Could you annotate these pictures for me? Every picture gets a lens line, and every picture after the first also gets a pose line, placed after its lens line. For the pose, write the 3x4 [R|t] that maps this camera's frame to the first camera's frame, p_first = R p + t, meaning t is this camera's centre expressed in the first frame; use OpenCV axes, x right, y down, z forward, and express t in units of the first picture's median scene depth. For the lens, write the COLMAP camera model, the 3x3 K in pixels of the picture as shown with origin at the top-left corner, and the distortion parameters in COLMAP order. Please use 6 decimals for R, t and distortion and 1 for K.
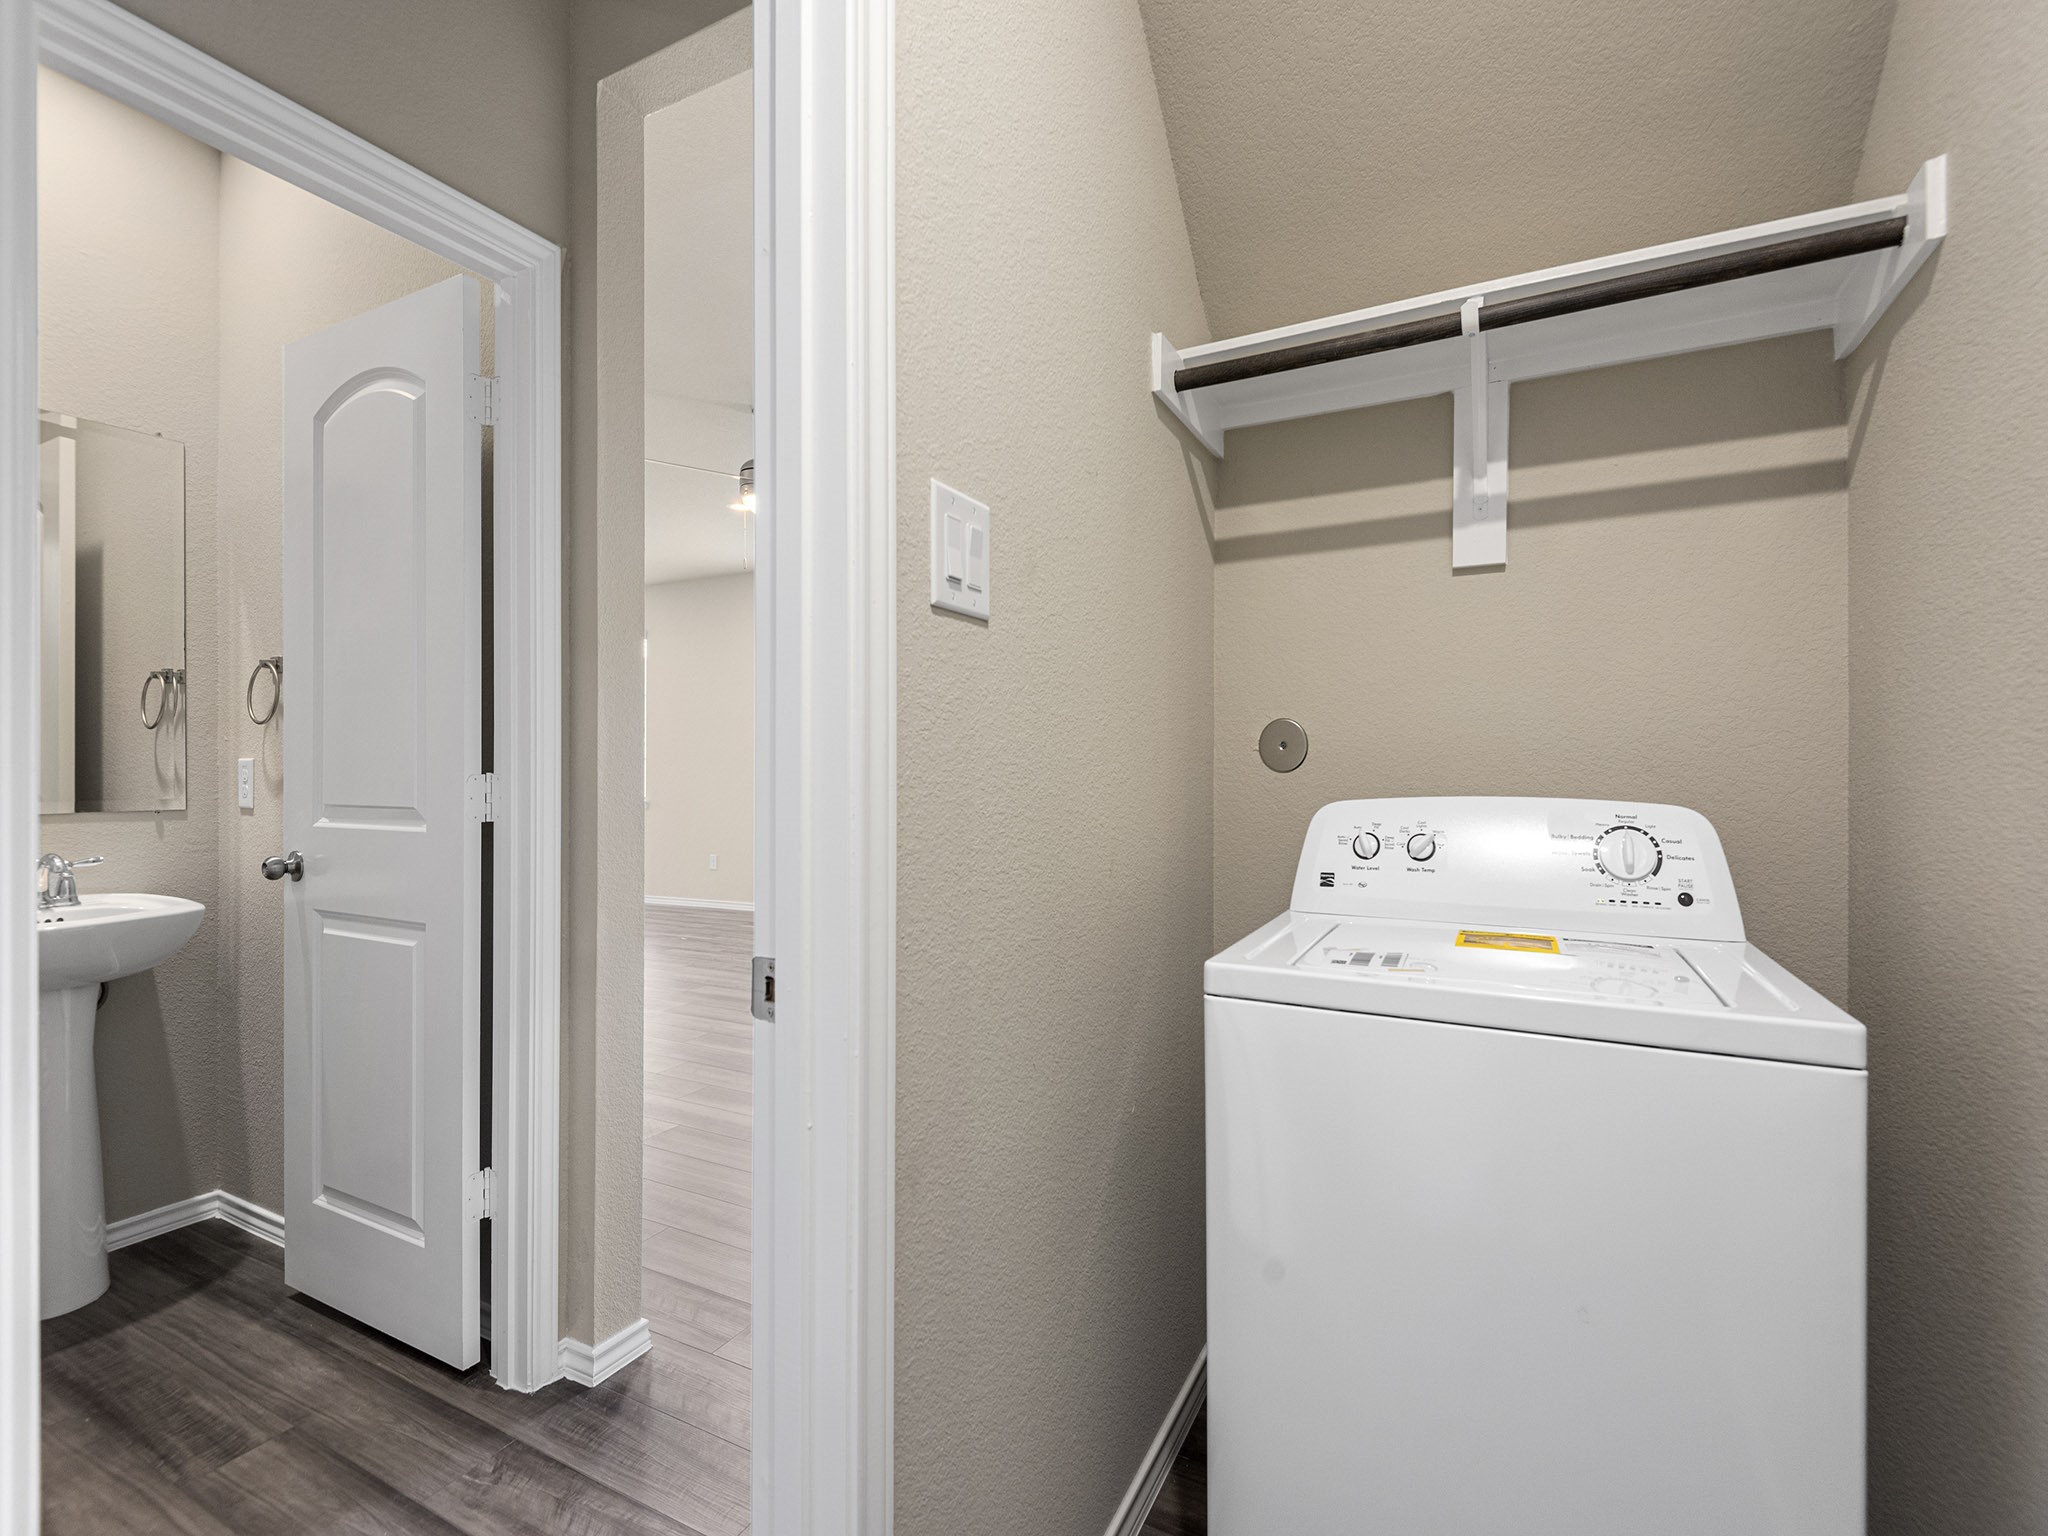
lens RADIAL K [[925.6, 0, 1025.1], [0, 925.6, 766.9], [0, 0, 1]] dist [0.032054, -0.017308]
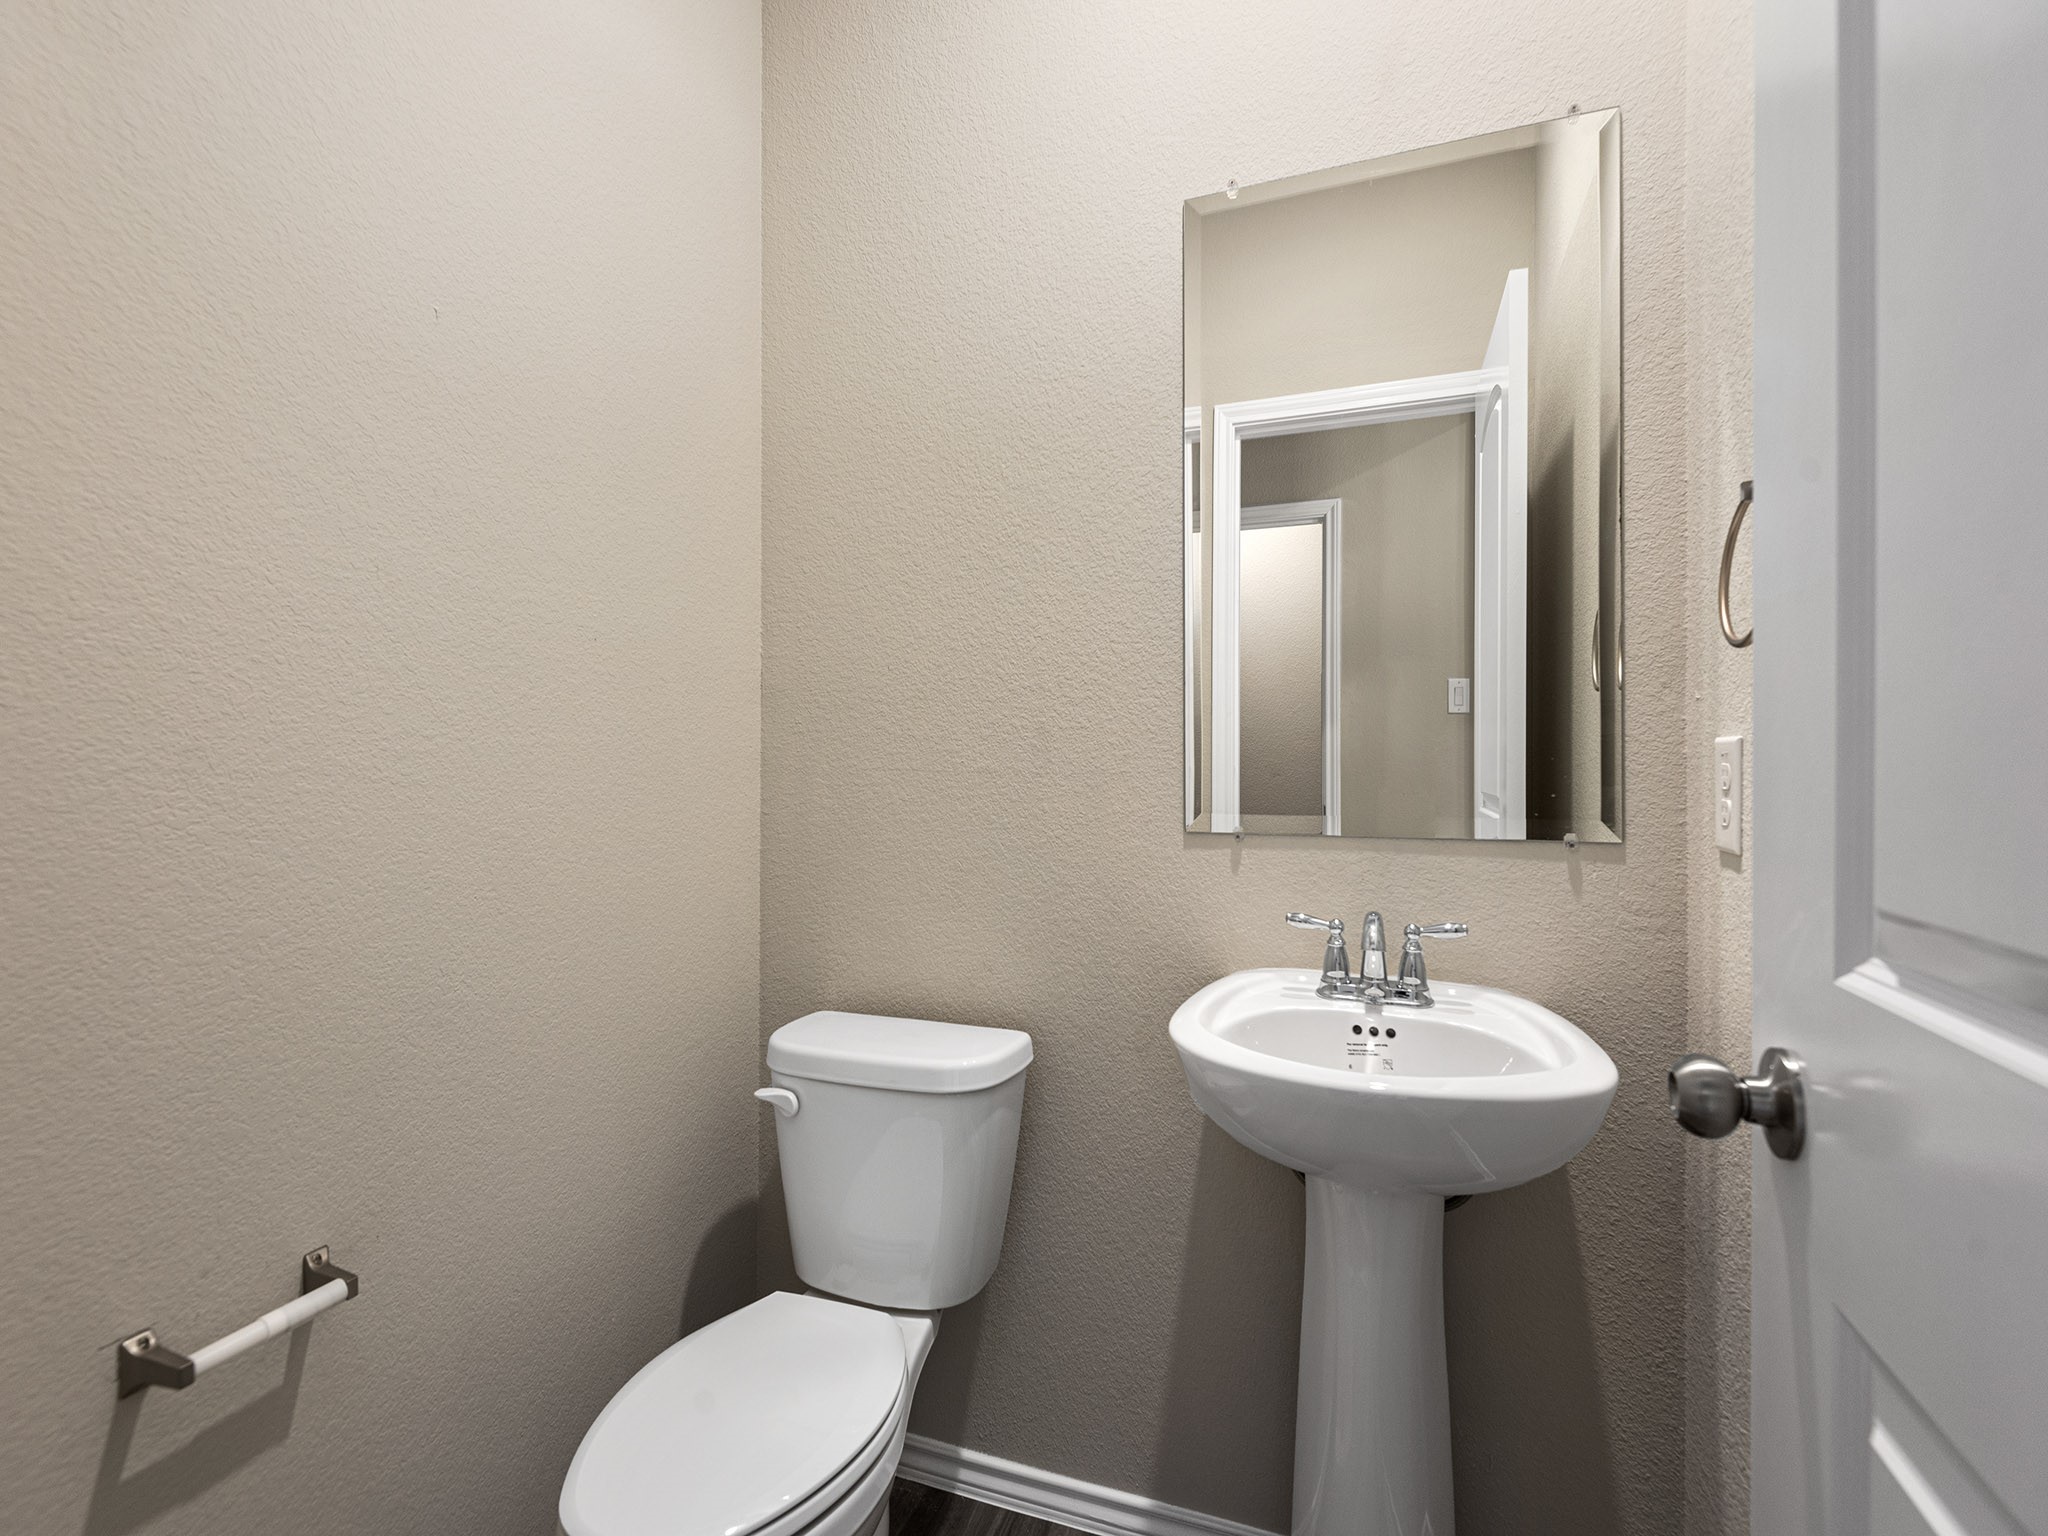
lens RADIAL K [[925.6, 0, 1024.8], [0, 925.6, 762.7], [0, 0, 1]] dist [0.032054, -0.017308]
pose [[0.132599, 0.002318, -0.991167, -0.474768], [-0.000513, 0.999997, 0.002270, 0.002005], [0.991170, 0.000207, 0.132600, 0.662881]]
